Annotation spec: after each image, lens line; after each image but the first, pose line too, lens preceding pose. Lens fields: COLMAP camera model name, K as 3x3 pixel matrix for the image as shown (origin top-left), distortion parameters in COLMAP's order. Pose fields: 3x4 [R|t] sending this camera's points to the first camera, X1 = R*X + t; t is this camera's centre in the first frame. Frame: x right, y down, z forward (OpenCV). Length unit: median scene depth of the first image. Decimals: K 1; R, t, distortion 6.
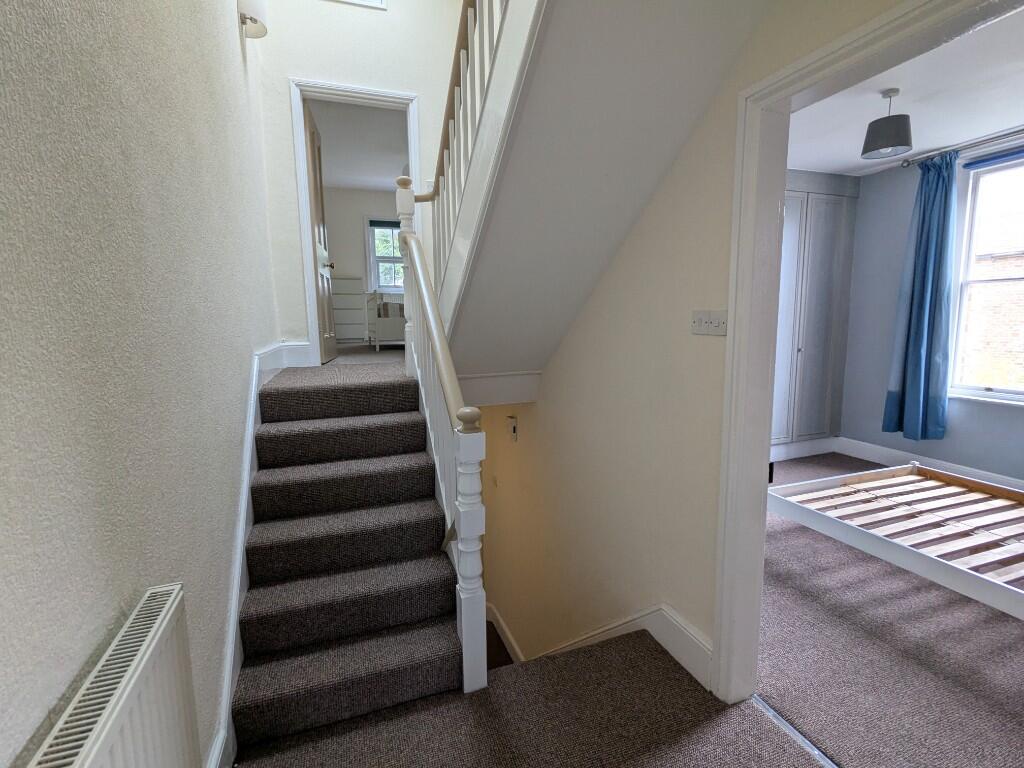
lens RADIAL K [[485.0, 0, 512.0], [0, 485.0, 384.0], [0, 0, 1]] dist [0.002911, 0.001037]
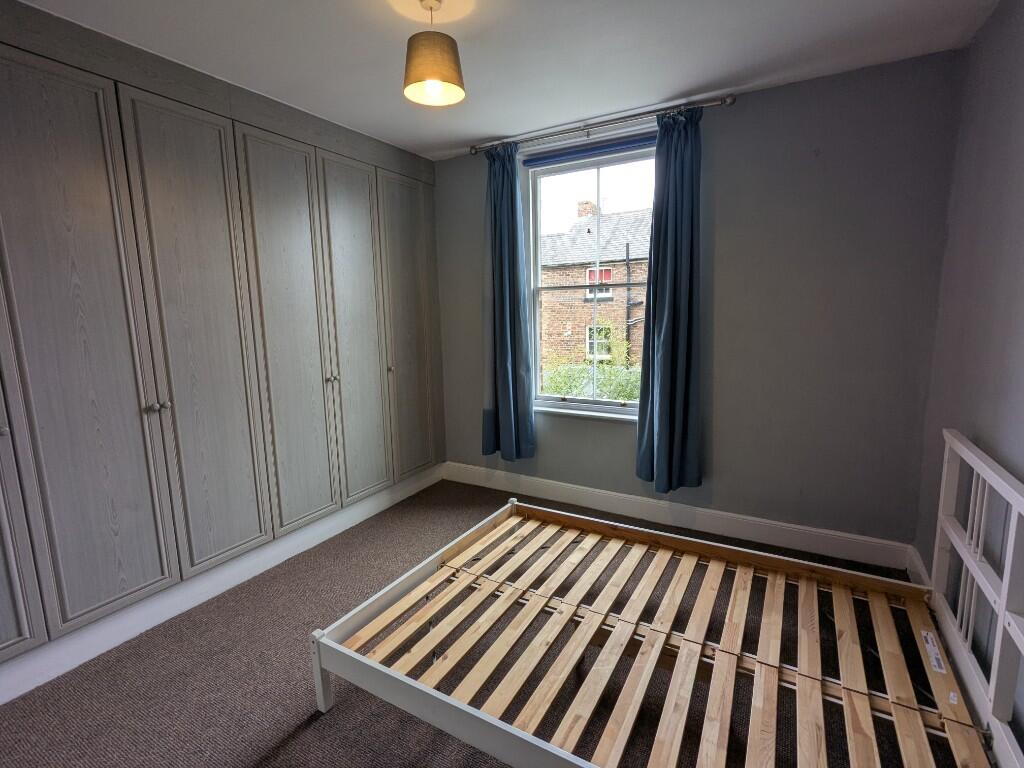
lens RADIAL K [[485.0, 0, 512.0], [0, 485.0, 384.0], [0, 0, 1]] dist [0.002911, 0.001037]
pose [[0.765146, -0.098825, 0.636227, 0.274834], [0.093032, 0.994750, 0.042631, -0.069547], [-0.637100, 0.026571, 0.770323, 0.305361]]
